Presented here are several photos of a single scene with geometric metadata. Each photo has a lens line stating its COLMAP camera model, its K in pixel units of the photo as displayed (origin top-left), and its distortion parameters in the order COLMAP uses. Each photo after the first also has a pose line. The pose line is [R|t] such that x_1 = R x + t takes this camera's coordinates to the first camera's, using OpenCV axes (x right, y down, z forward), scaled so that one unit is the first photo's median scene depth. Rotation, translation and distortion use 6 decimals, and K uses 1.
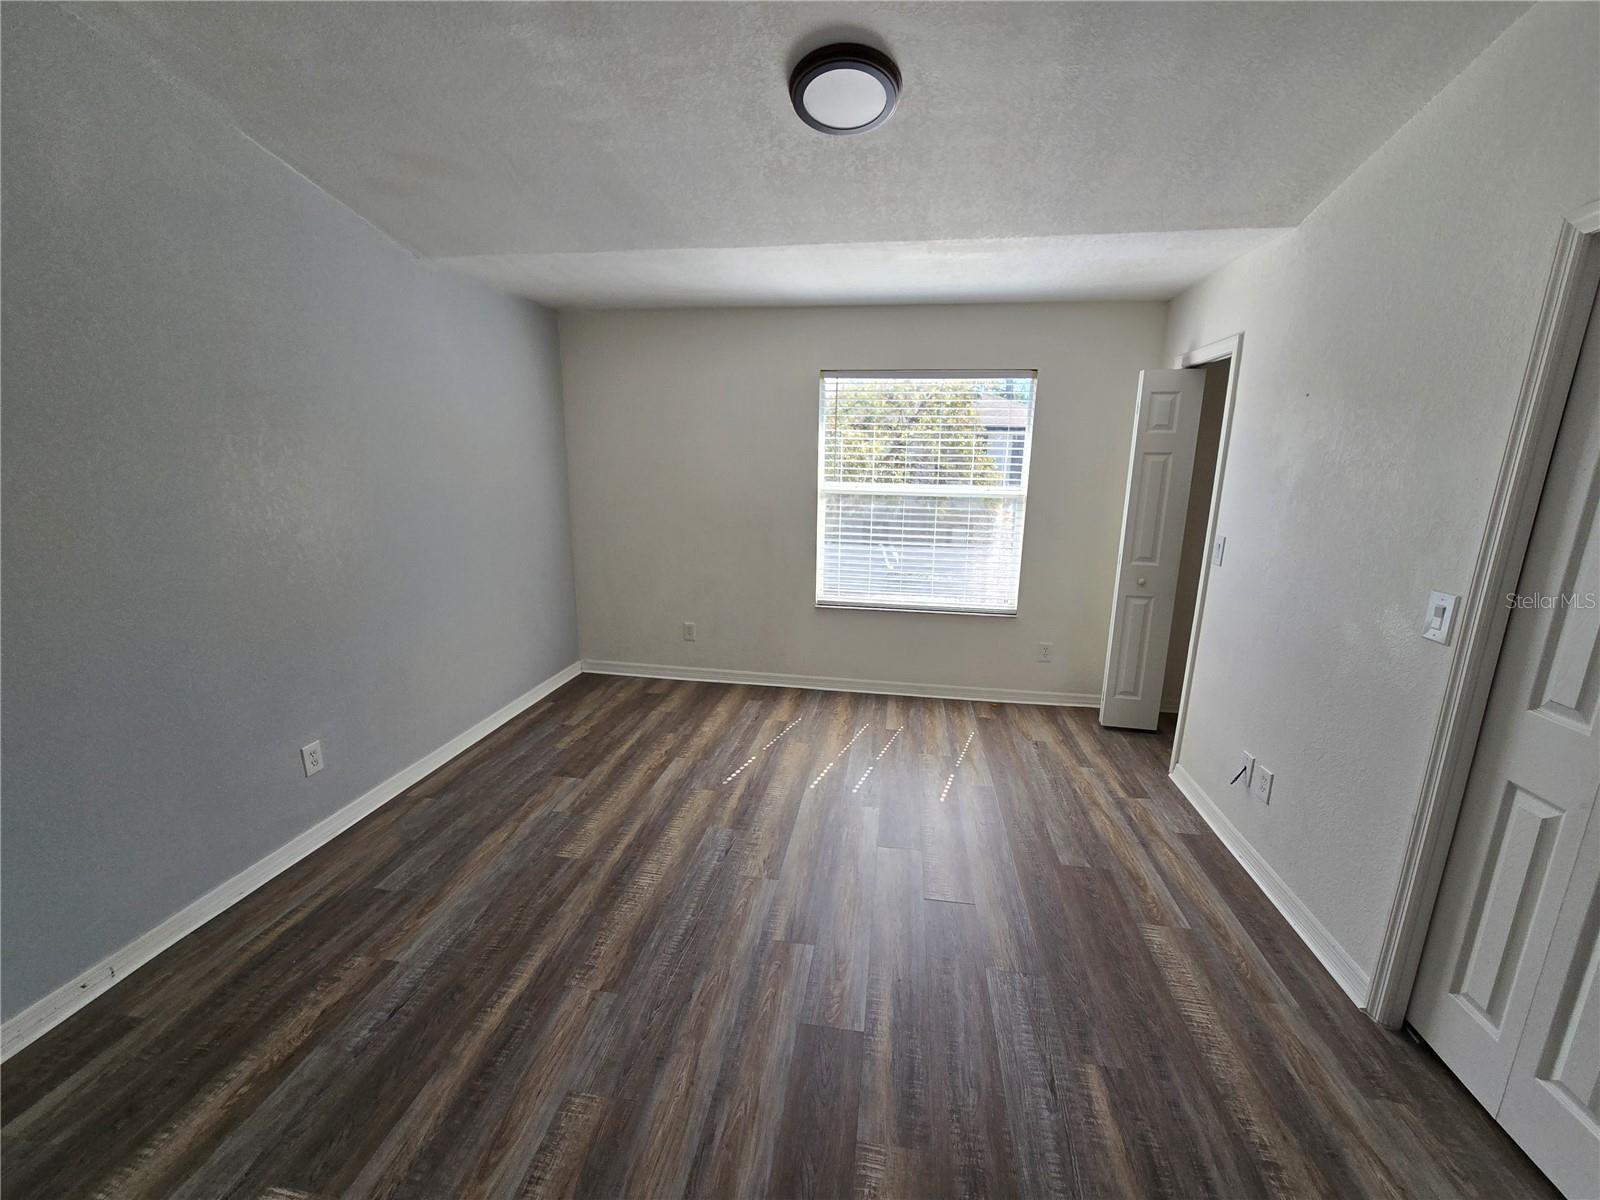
lens RADIAL K [[650.5, 0, 799.0], [0, 650.5, 601.9], [0, 0, 1]] dist [0.010256, 0.000225]
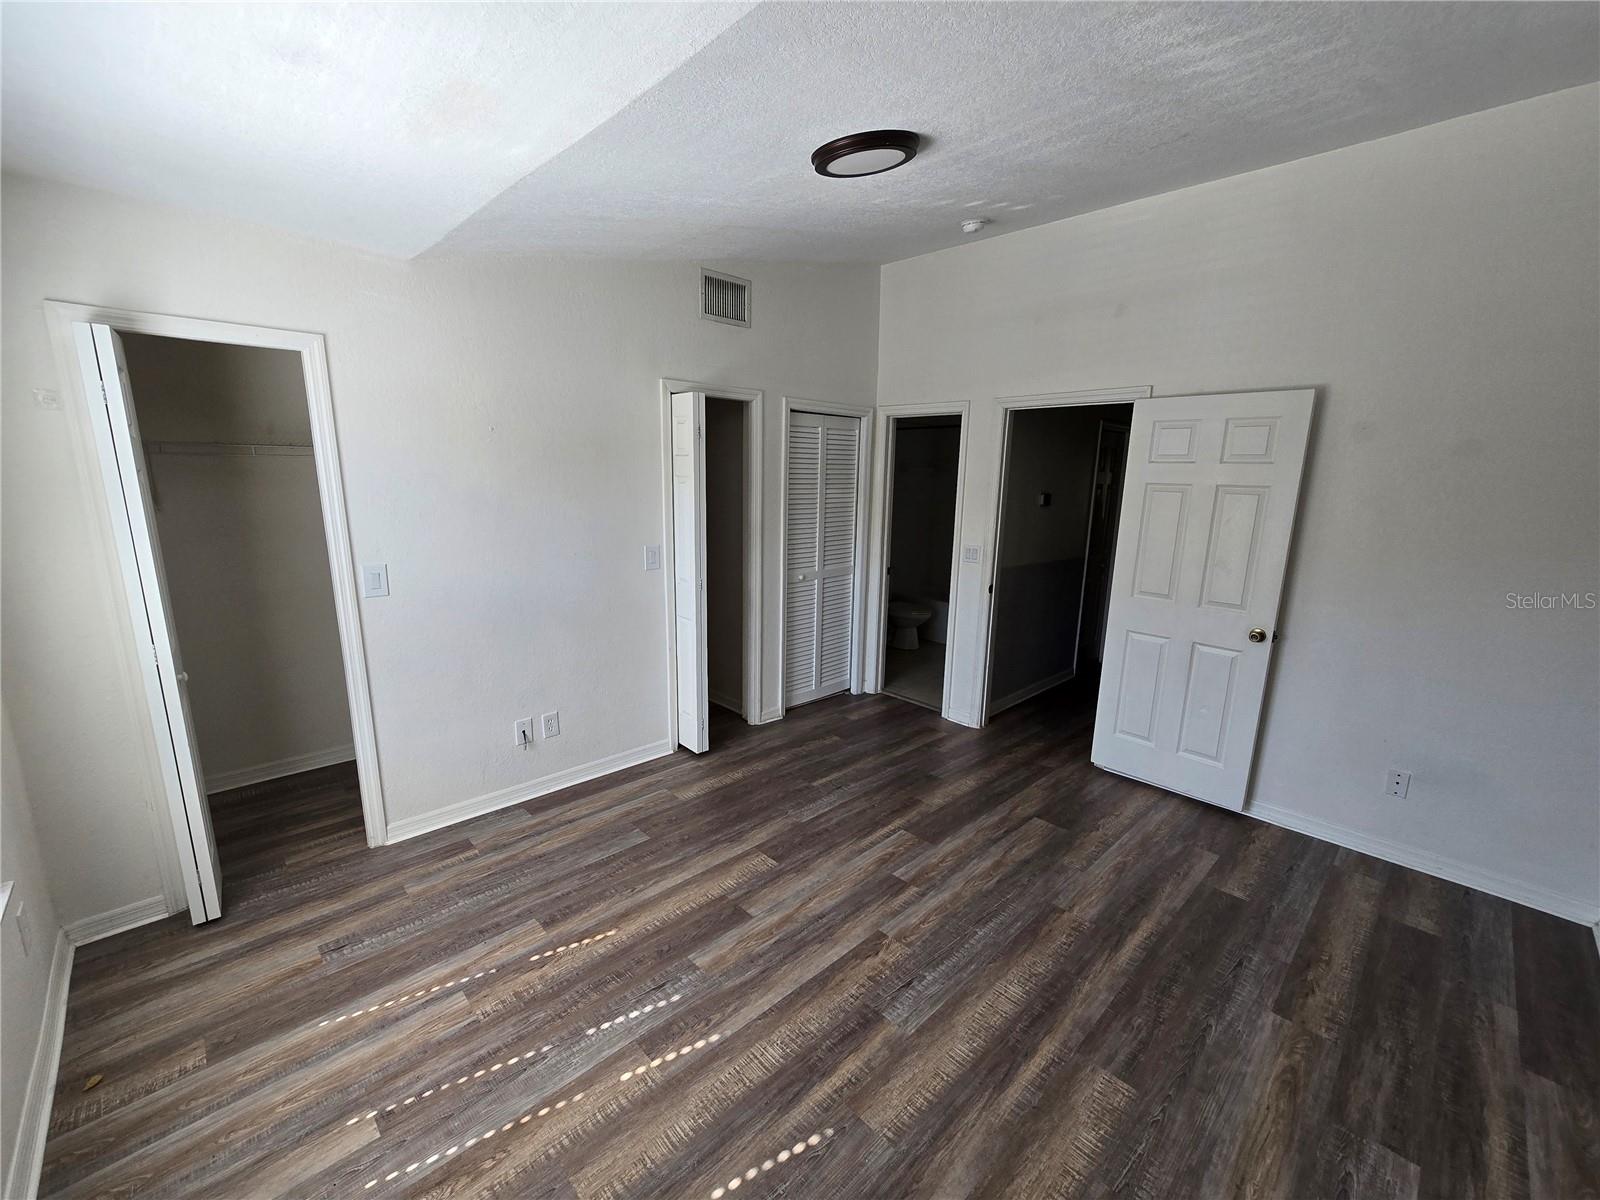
lens RADIAL K [[650.5, 0, 800.6], [0, 650.5, 607.0], [0, 0, 1]] dist [0.010256, 0.000225]
pose [[-0.794219, -0.154093, 0.587768, -0.426716], [0.102117, 0.919704, 0.379101, -0.387306], [-0.598989, 0.361110, -0.714711, 1.552097]]
